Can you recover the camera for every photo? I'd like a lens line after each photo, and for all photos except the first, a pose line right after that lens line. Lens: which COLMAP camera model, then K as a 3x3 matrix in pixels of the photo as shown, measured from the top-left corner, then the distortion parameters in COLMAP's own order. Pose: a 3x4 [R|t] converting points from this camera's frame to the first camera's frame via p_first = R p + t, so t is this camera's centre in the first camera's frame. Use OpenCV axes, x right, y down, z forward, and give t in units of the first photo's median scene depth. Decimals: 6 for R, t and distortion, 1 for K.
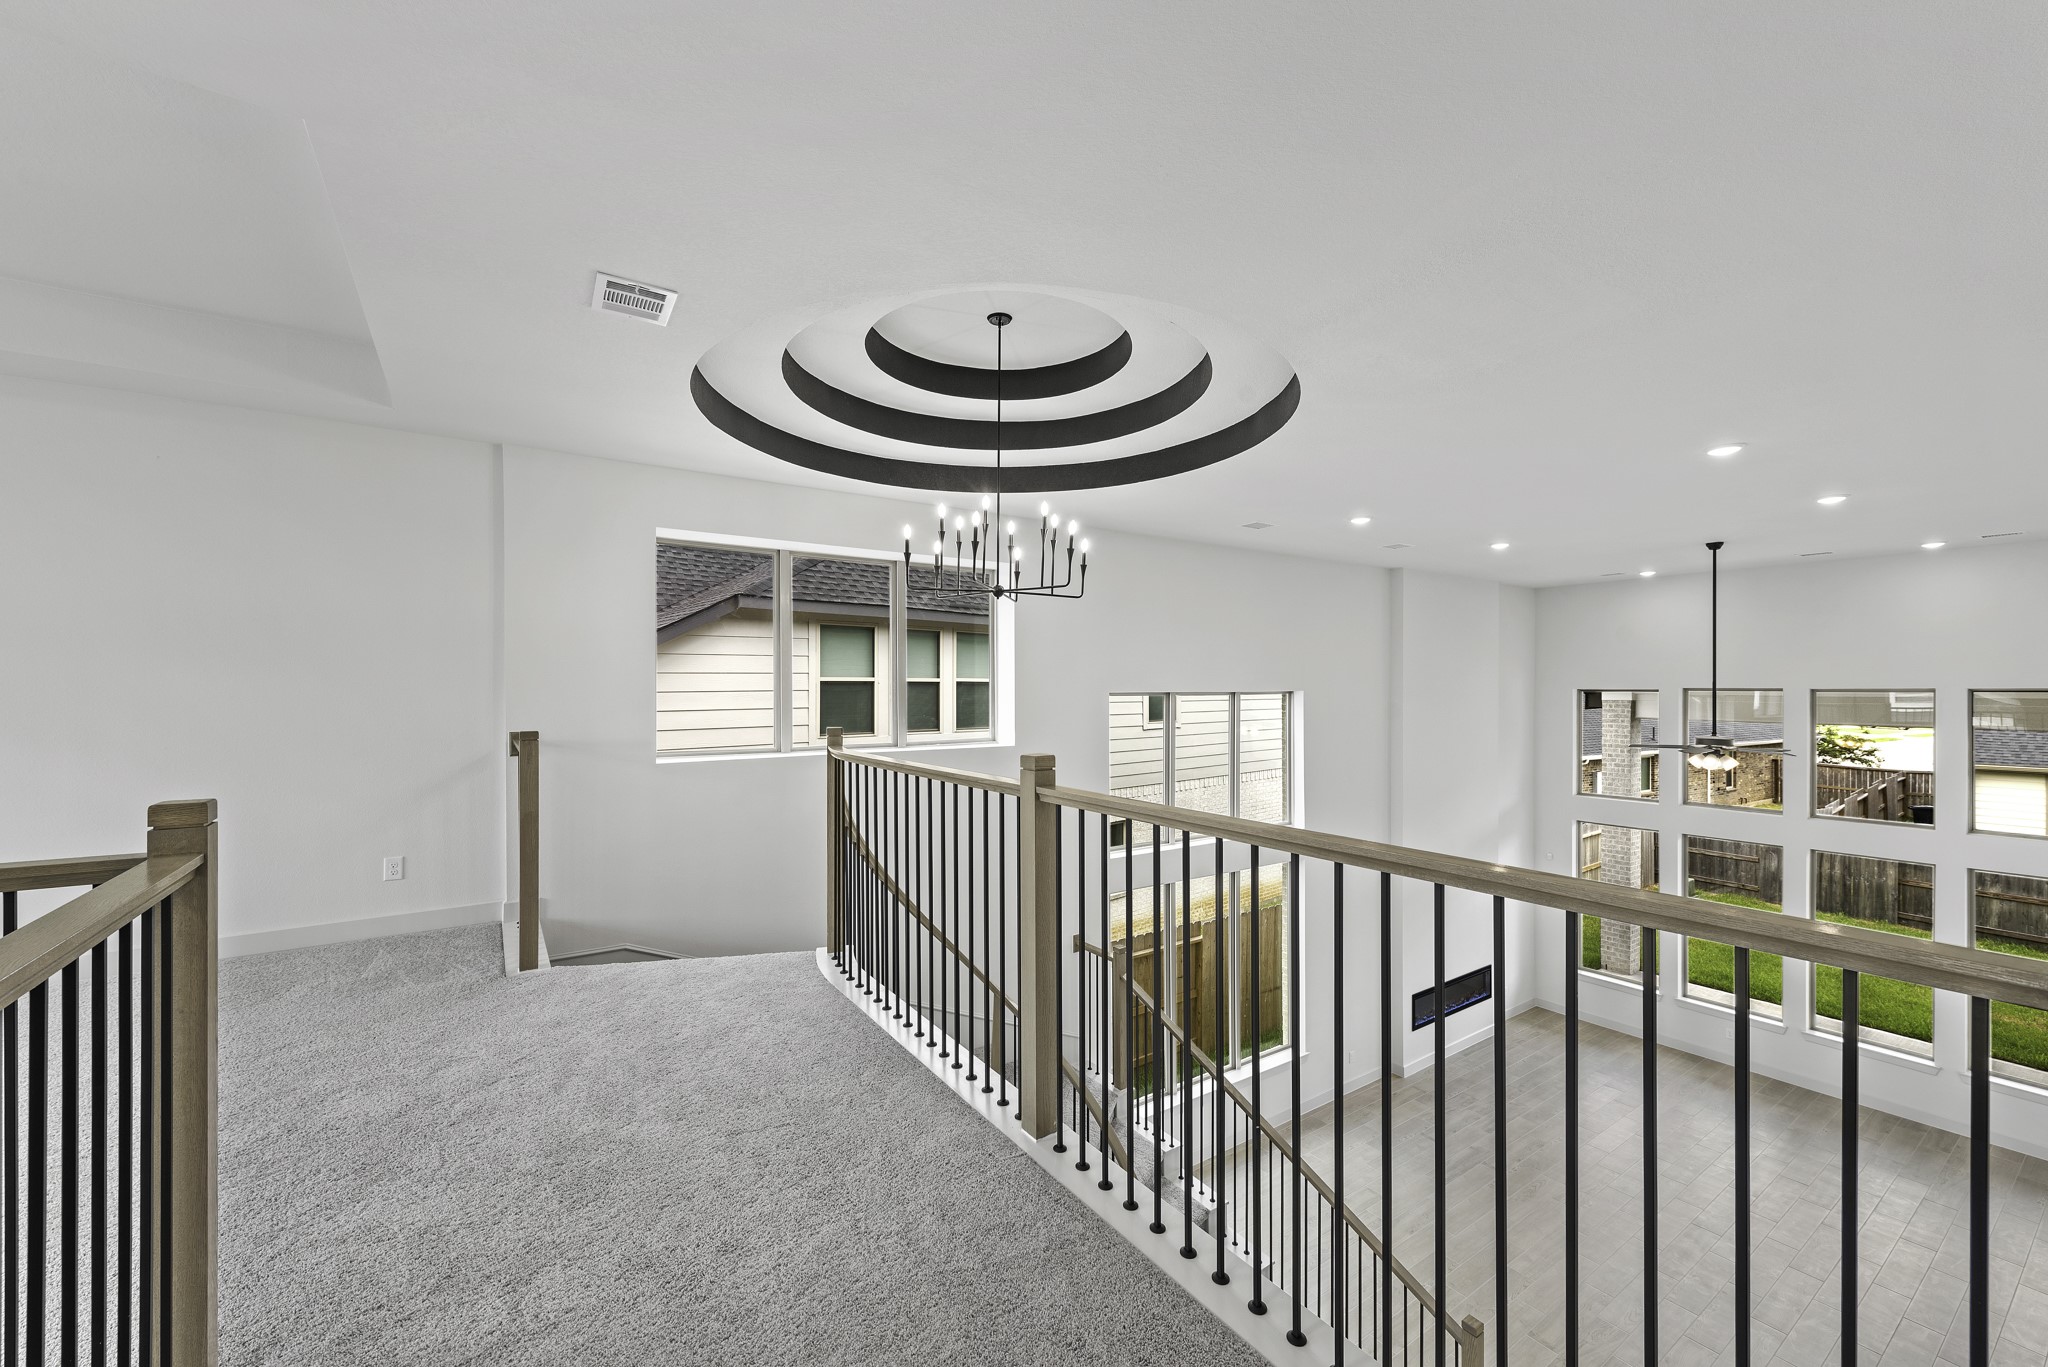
lens RADIAL K [[808.5, 0, 1032.7], [0, 808.5, 687.4], [0, 0, 1]] dist [0.007568, -0.001752]
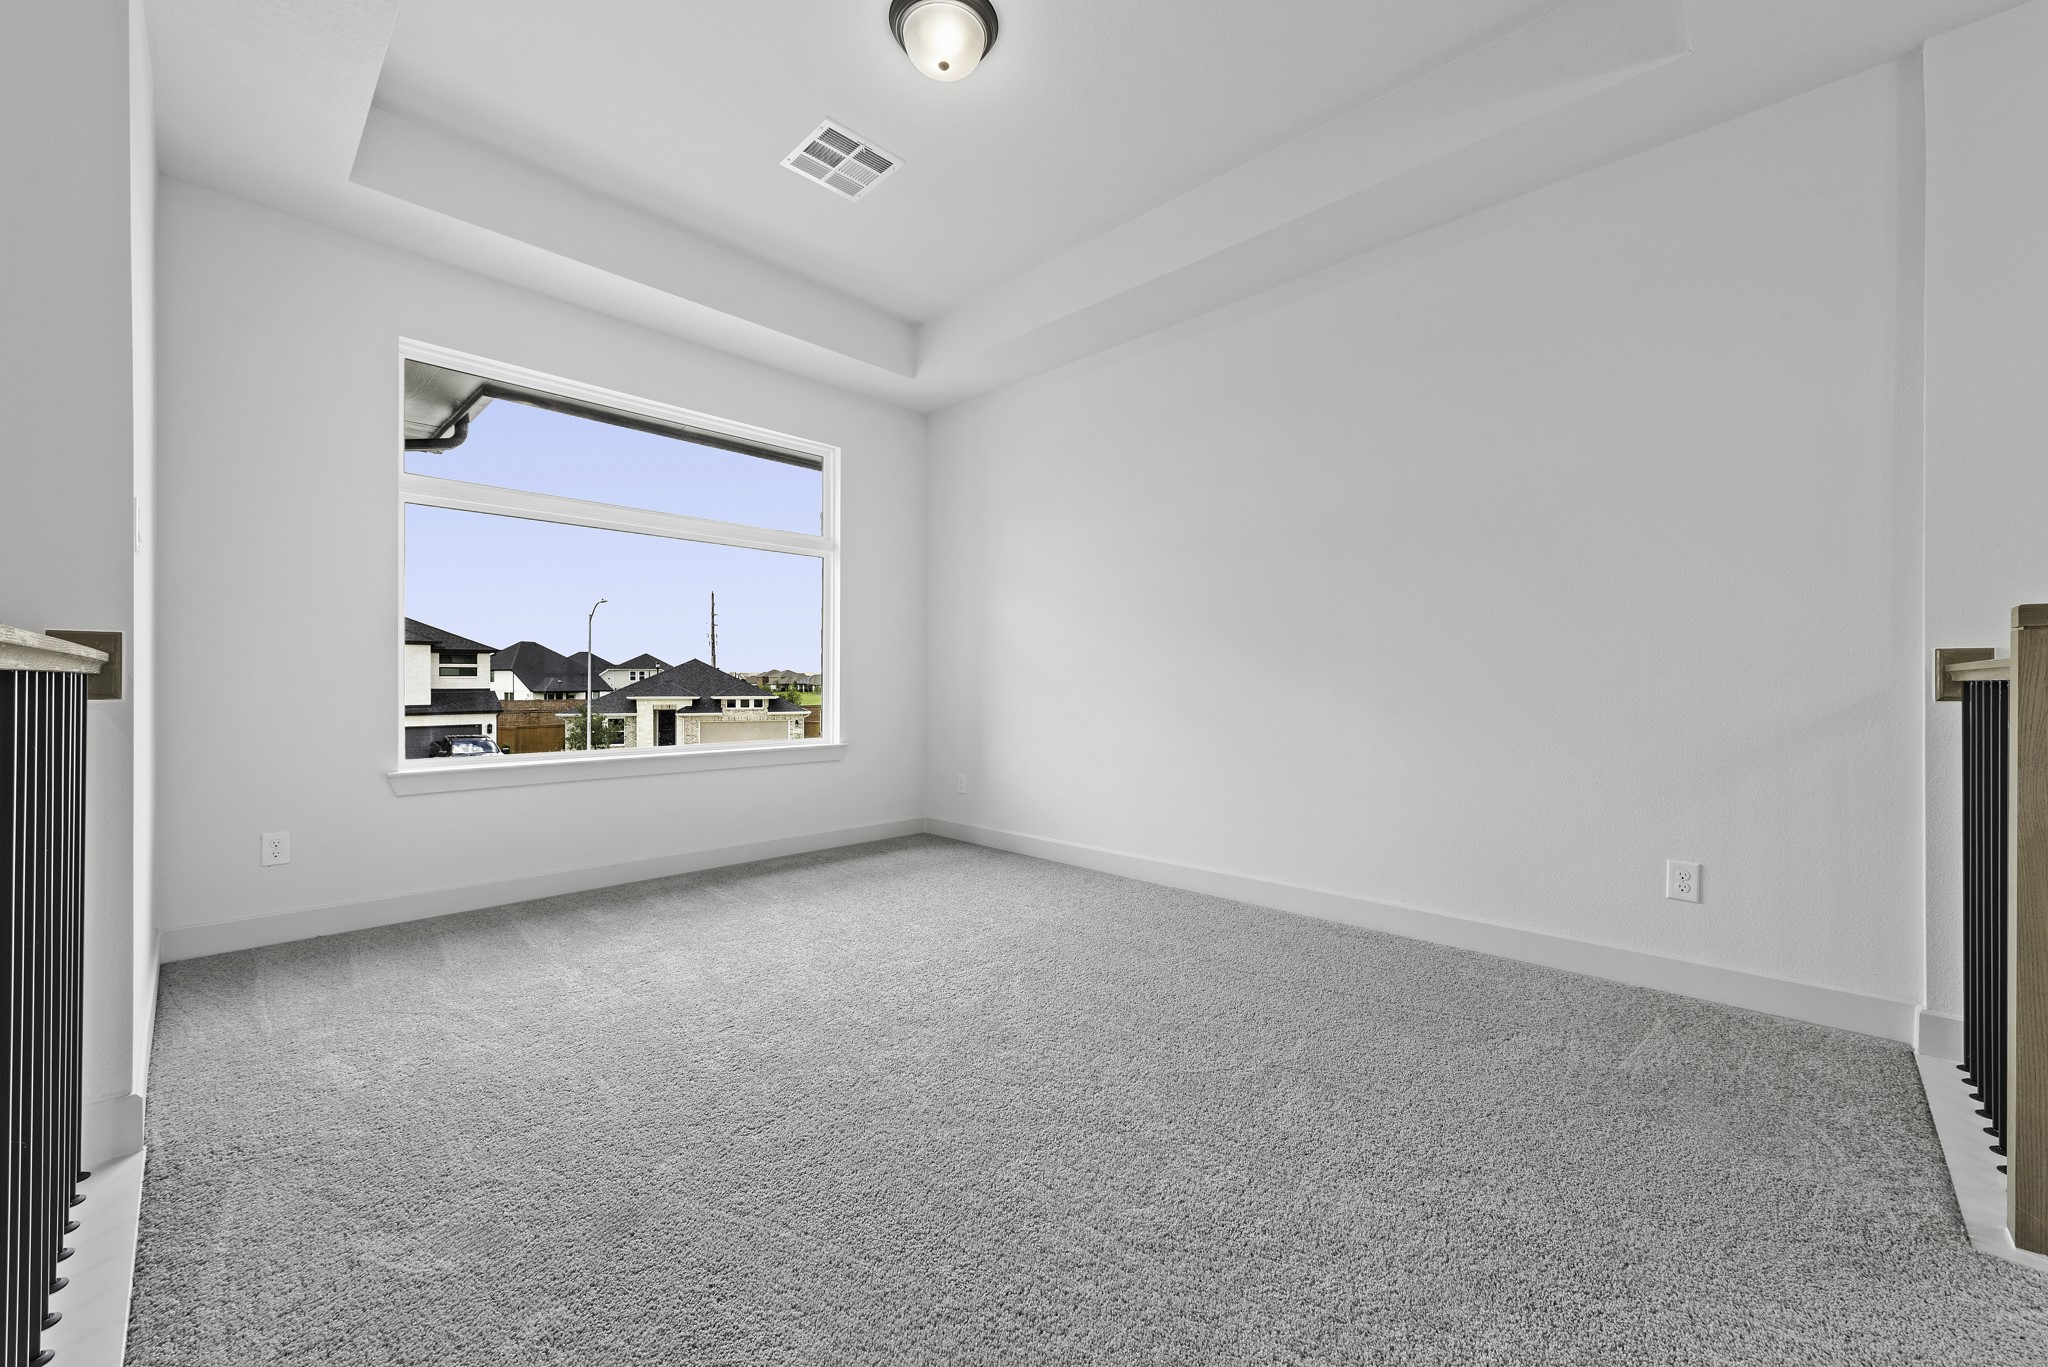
lens RADIAL K [[808.5, 0, 1022.1], [0, 808.5, 679.5], [0, 0, 1]] dist [0.007568, -0.001752]
pose [[0.206582, 0.004203, -0.978420, -0.330395], [-0.005127, 0.999982, 0.003213, 0.083091], [0.978416, 0.004352, 0.206600, 0.434268]]
